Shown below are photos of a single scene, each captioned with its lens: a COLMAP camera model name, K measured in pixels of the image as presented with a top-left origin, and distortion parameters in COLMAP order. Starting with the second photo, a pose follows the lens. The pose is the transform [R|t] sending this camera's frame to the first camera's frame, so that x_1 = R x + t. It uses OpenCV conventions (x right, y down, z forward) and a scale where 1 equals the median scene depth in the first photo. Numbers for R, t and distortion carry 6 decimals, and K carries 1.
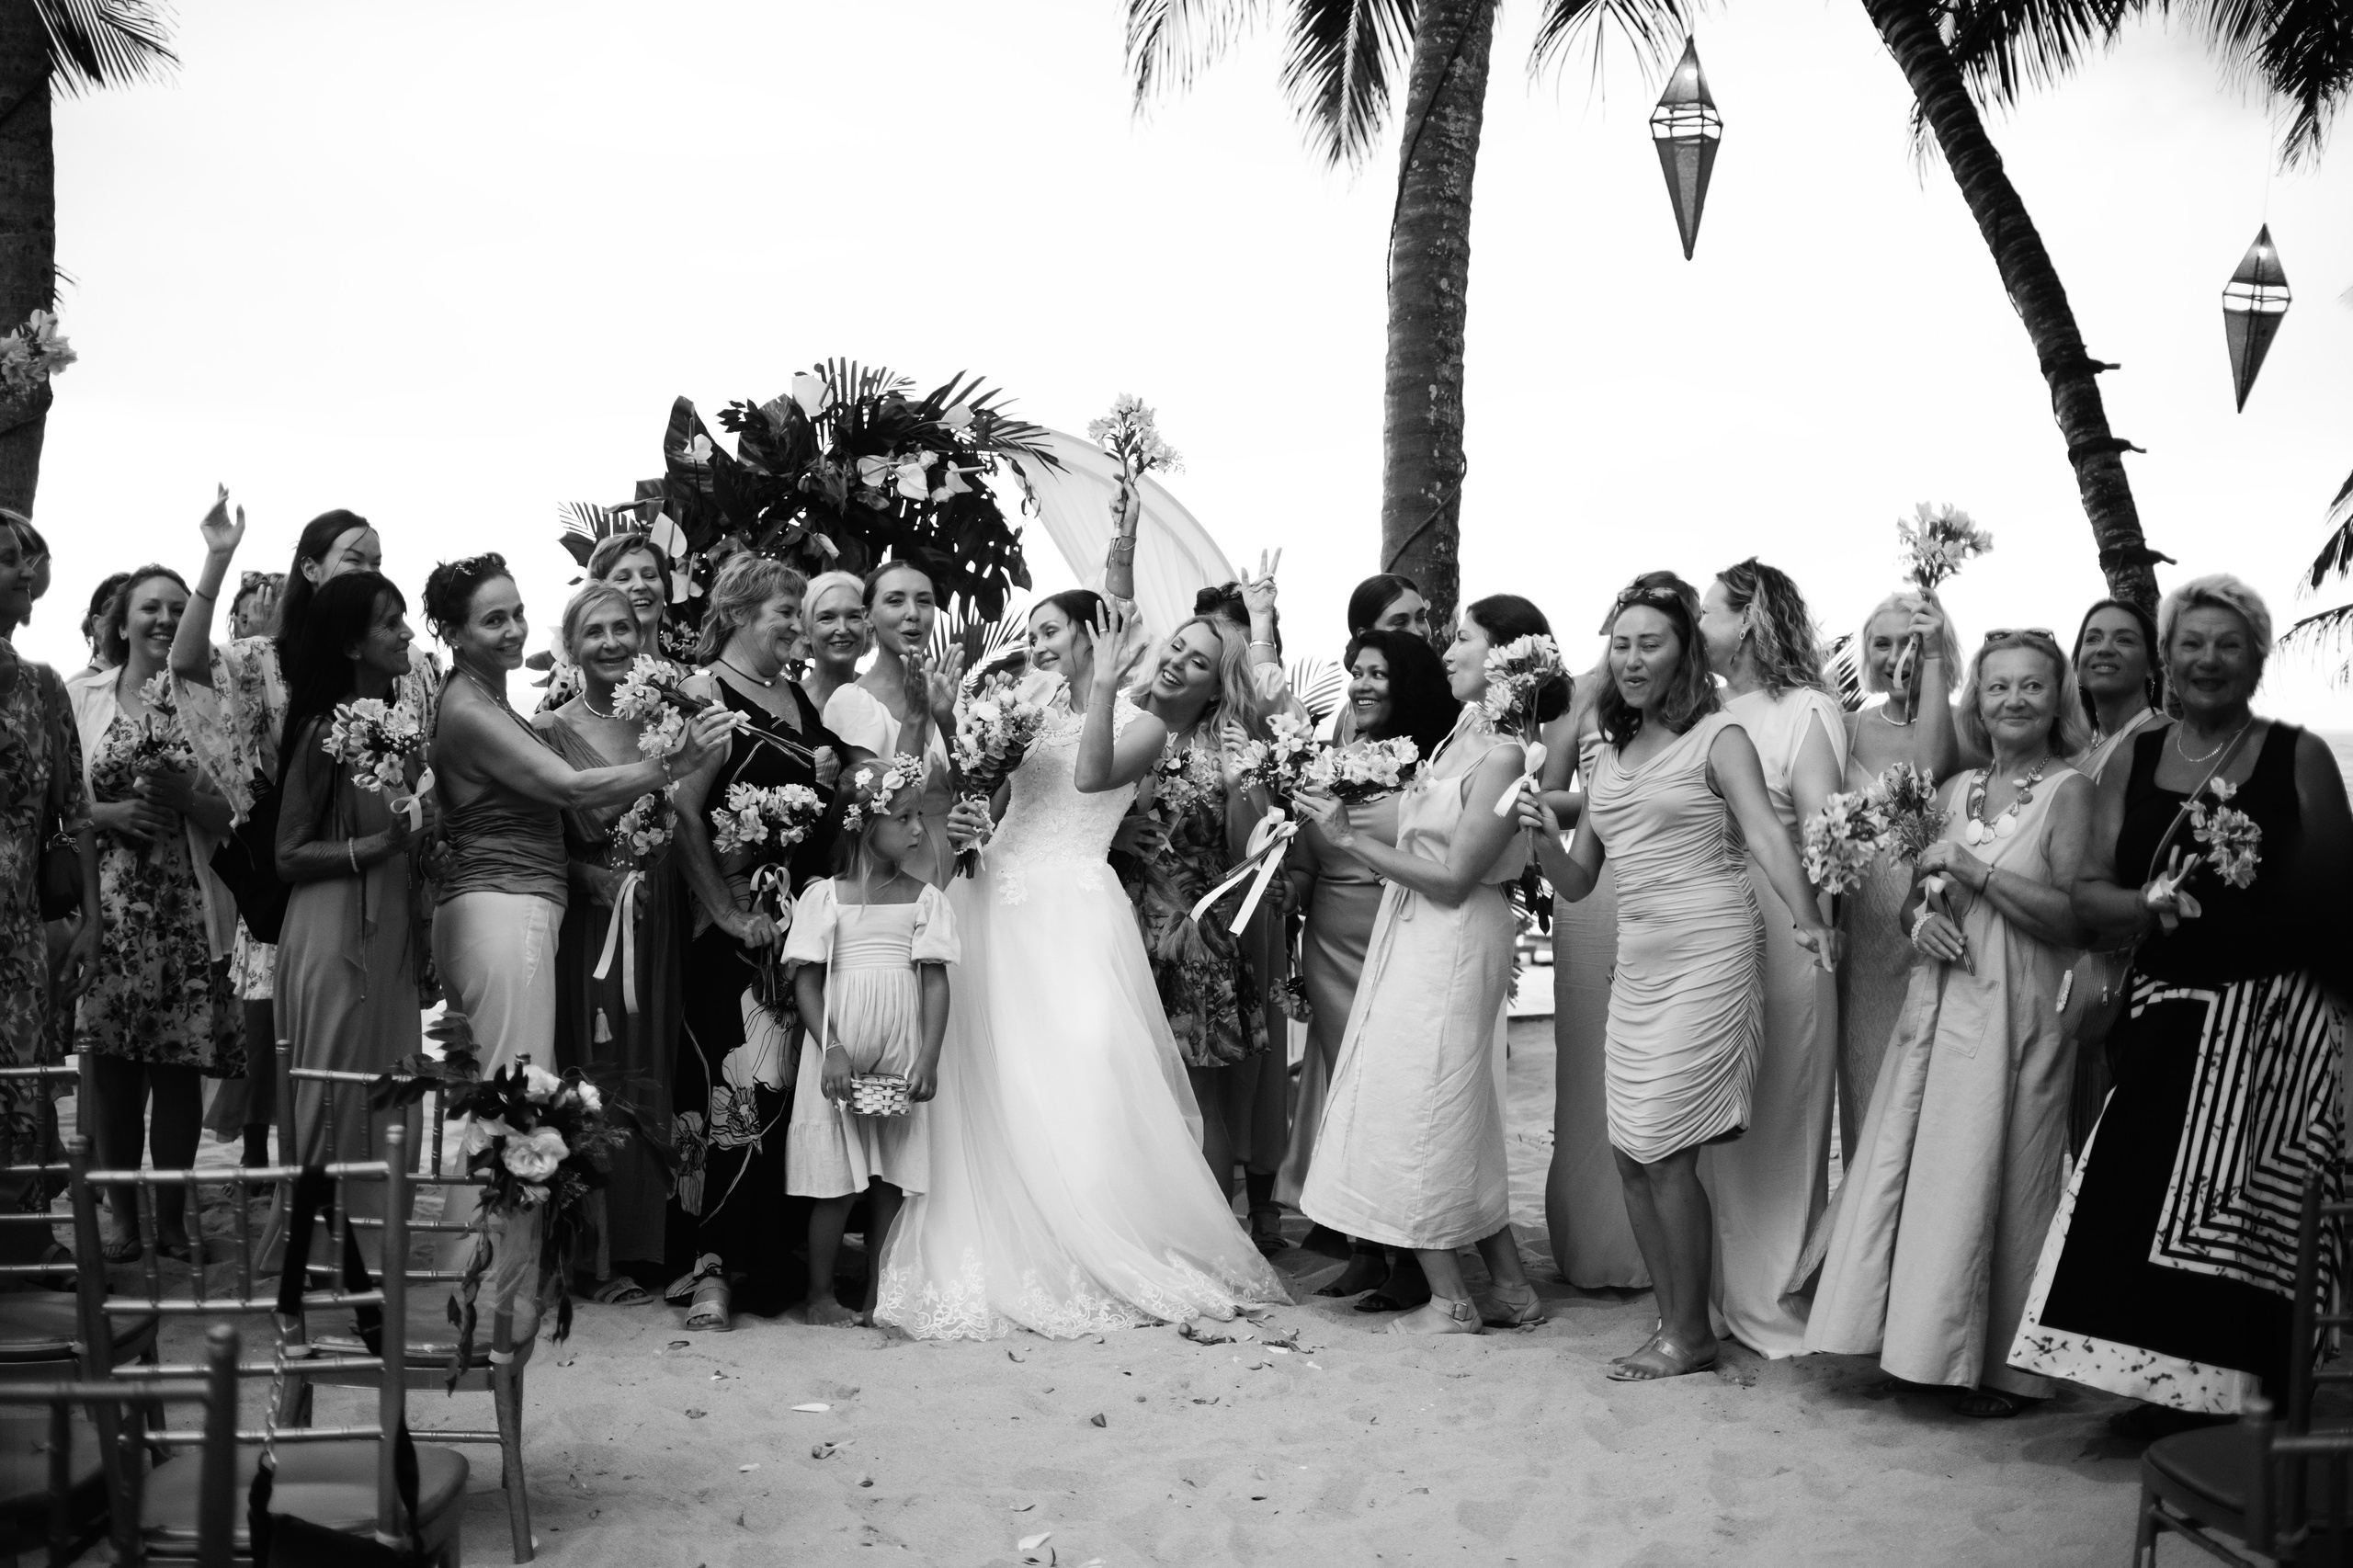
lens RADIAL K [[2852.5, 0, 1176.5], [0, 2852.5, 784.0], [0, 0, 1]] dist [-0.006613, -0.011434]
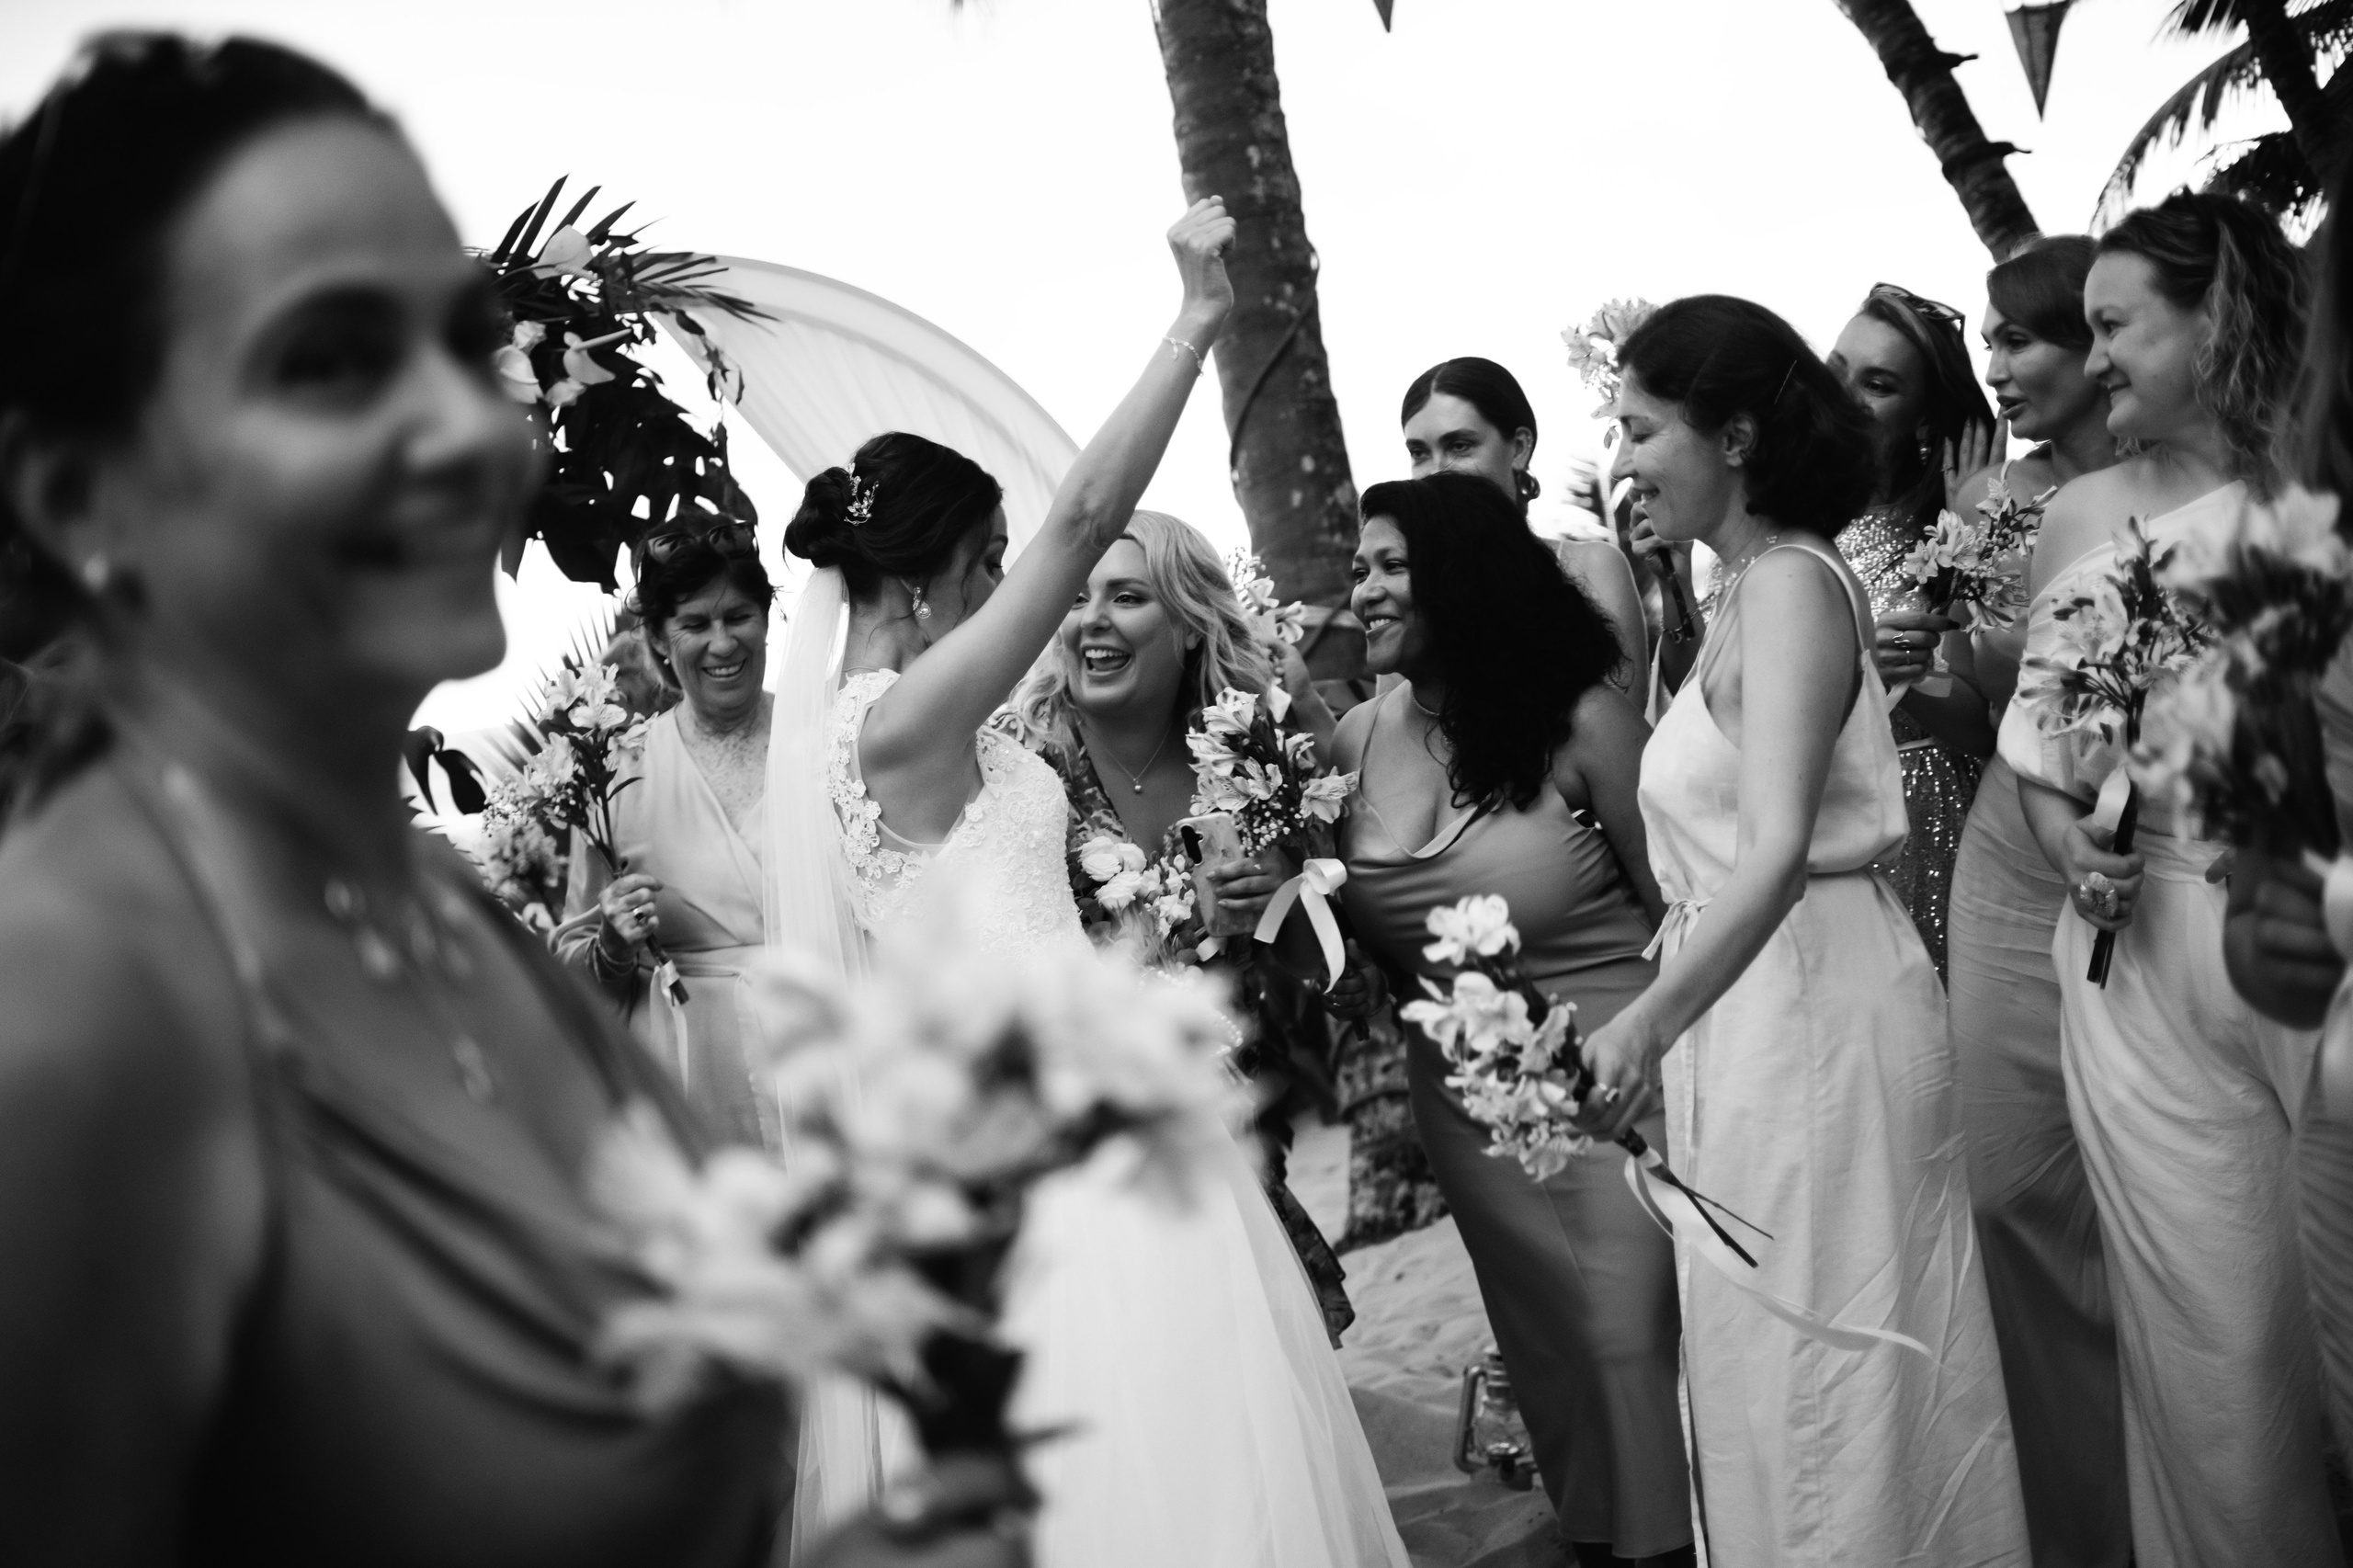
lens RADIAL K [[2809.3, 0, 1176.5], [0, 2809.3, 784.0], [0, 0, 1]] dist [-0.066990, -0.012013]
pose [[0.976416, -0.183813, 0.113244, -0.031657], [0.180702, 0.982833, 0.037234, -0.018207], [-0.118144, -0.015892, 0.992869, 0.334594]]
